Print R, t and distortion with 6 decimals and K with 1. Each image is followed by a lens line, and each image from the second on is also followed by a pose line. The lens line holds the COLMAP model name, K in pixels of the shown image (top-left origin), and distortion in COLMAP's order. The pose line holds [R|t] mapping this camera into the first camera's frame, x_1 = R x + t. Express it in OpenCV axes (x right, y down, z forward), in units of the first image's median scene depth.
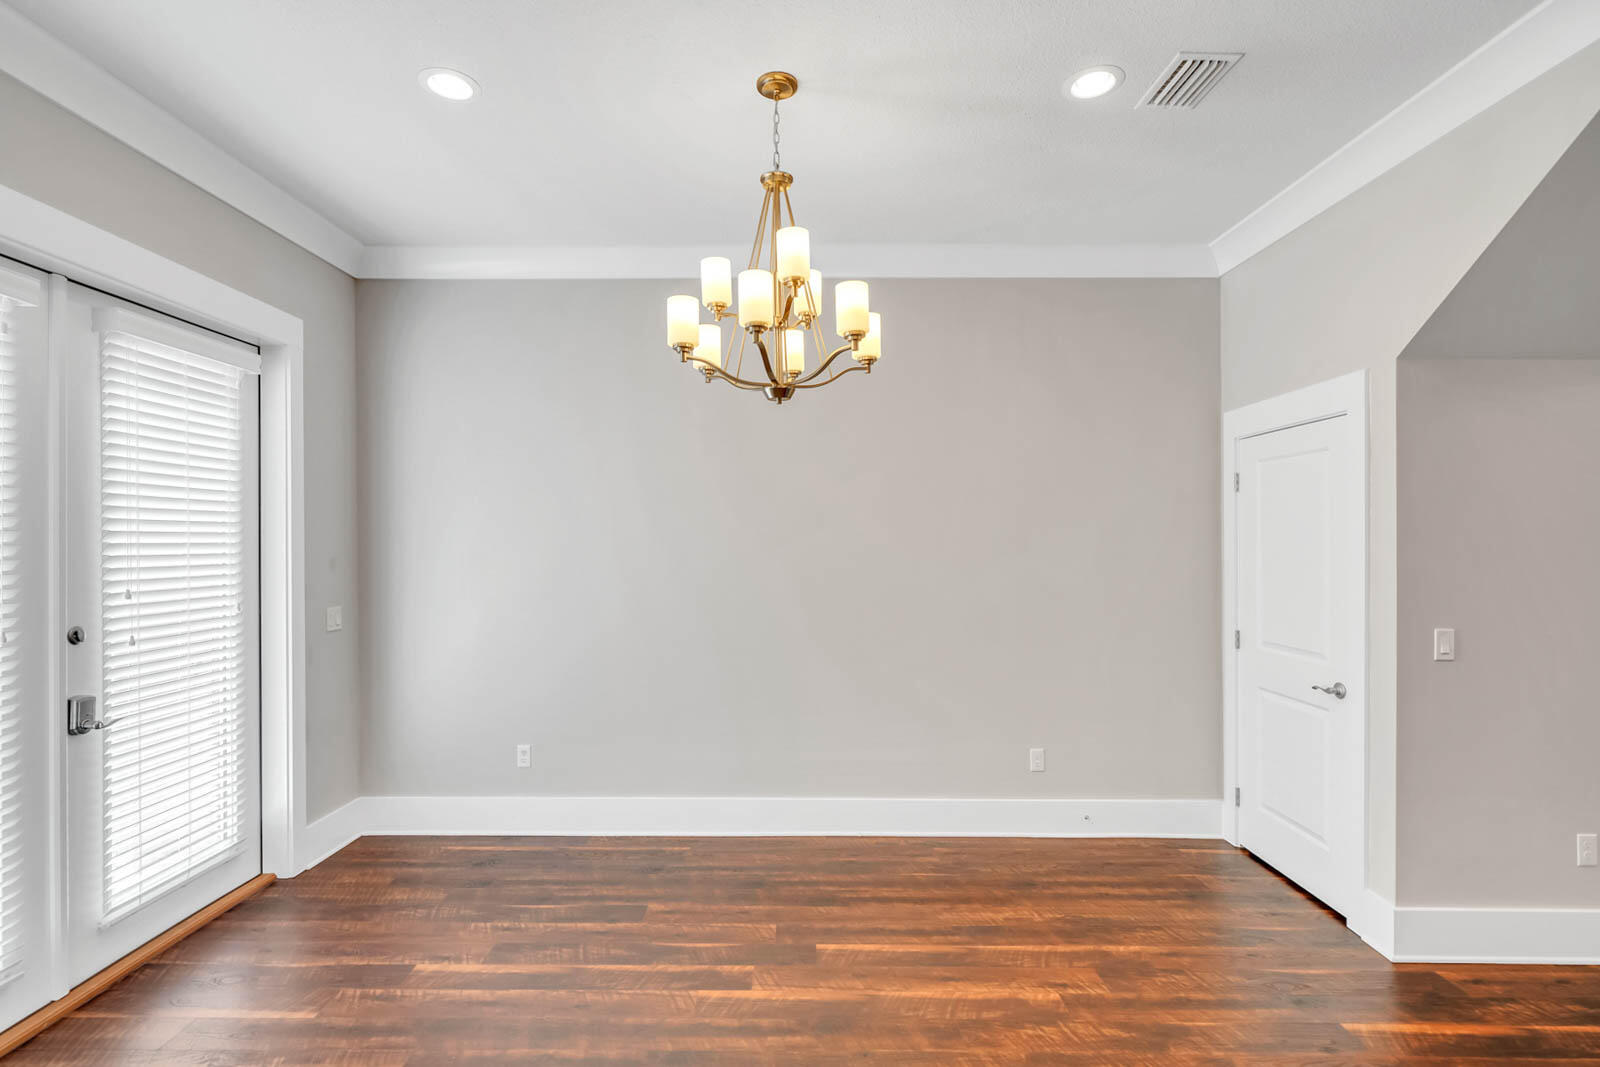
lens RADIAL K [[742.8, 0, 796.5], [0, 742.8, 539.8], [0, 0, 1]] dist [0.003651, 0.000445]
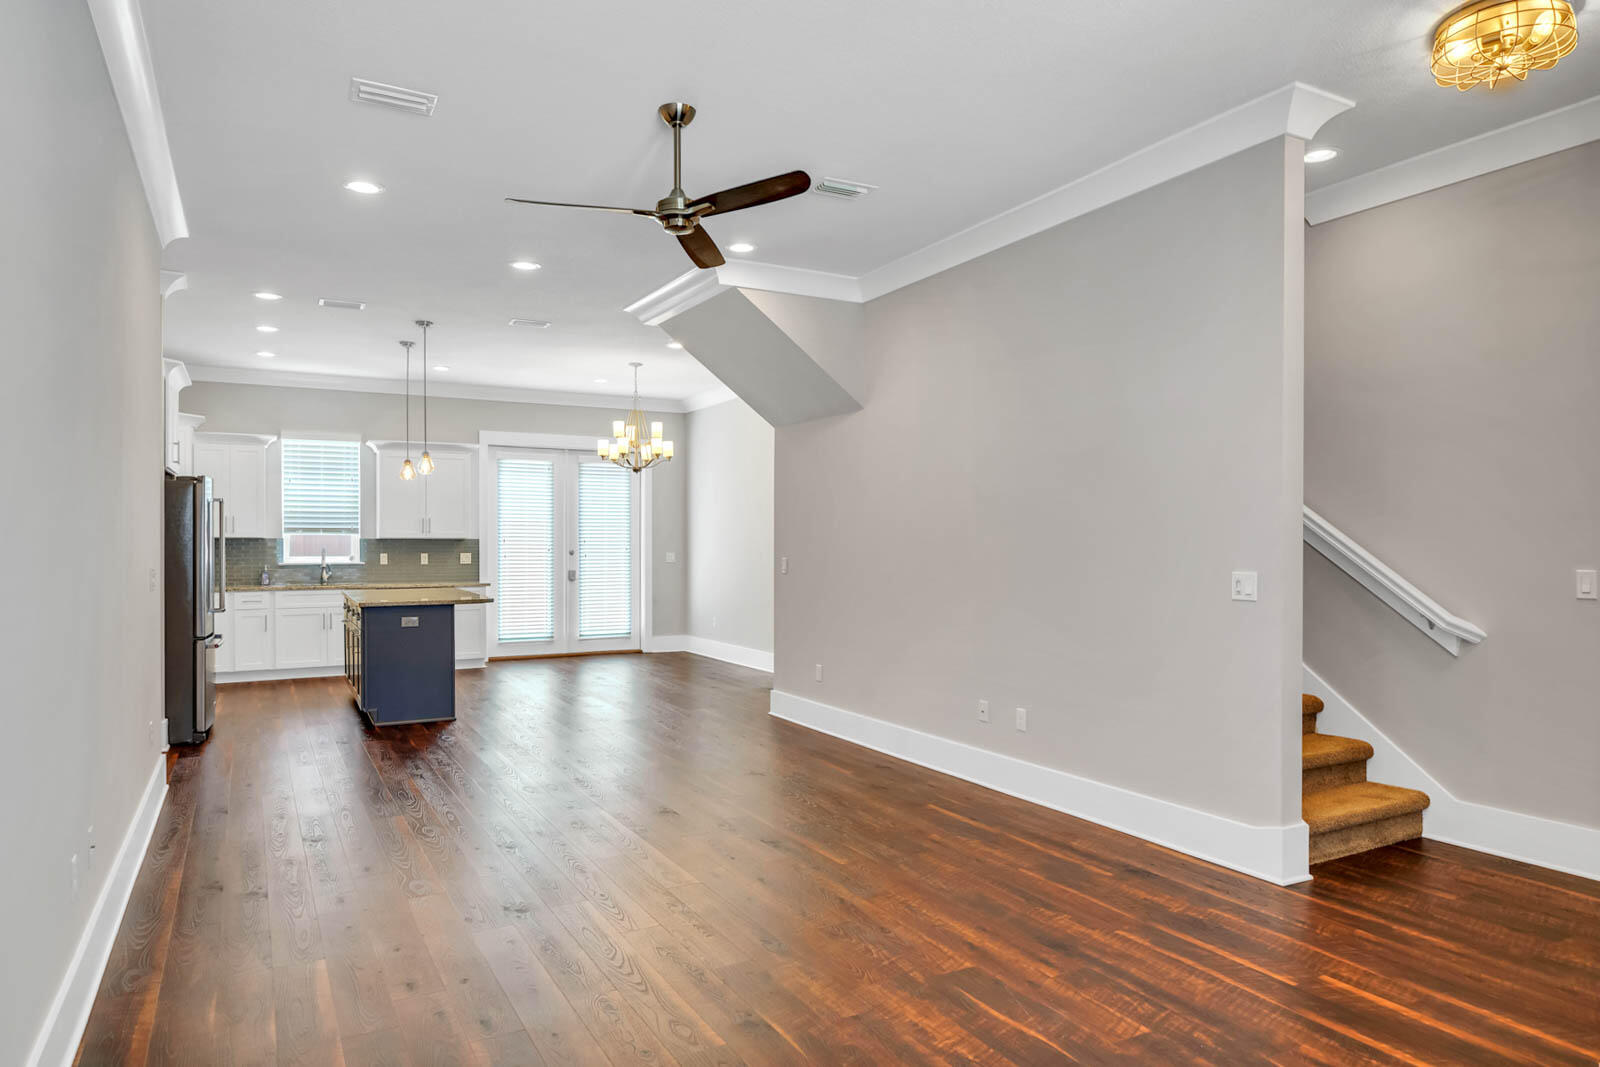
lens RADIAL K [[991.2, 0, 789.8], [0, 991.2, 539.1], [0, 0, 1]] dist [0.006560, 0.002141]
pose [[0.488092, -0.001373, -0.872791, 2.902602], [-0.000454, 0.999998, -0.001827, 0.061485], [0.872792, 0.001288, 0.488091, -0.294800]]
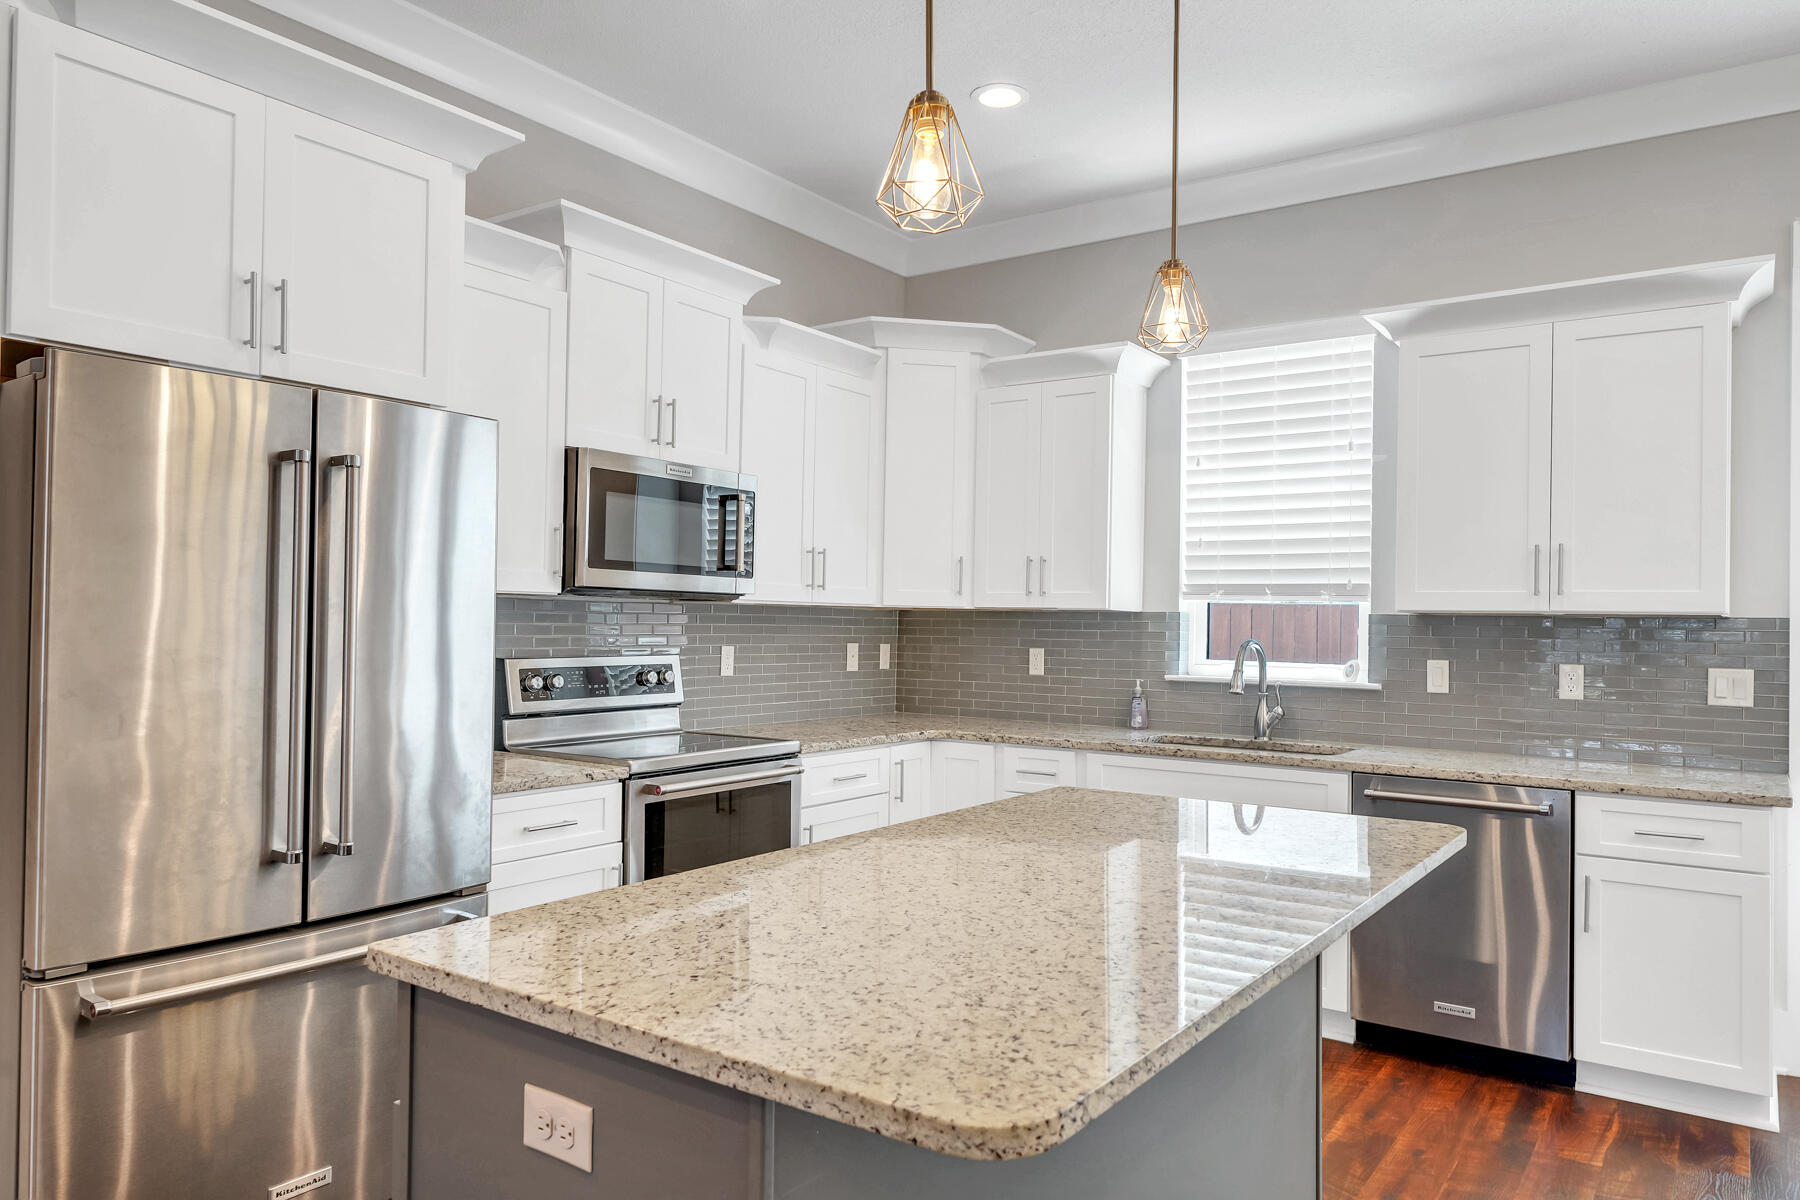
lens RADIAL K [[1193.0, 0, 907.4], [0, 1193.0, 602.9], [0, 0, 1]] dist [0.006526, -0.001116]
pose [[-0.564769, -0.017970, -0.825053, 0.699977], [-0.012973, 0.999833, -0.012896, 0.066336], [0.825147, 0.003420, -0.564908, 0.419641]]
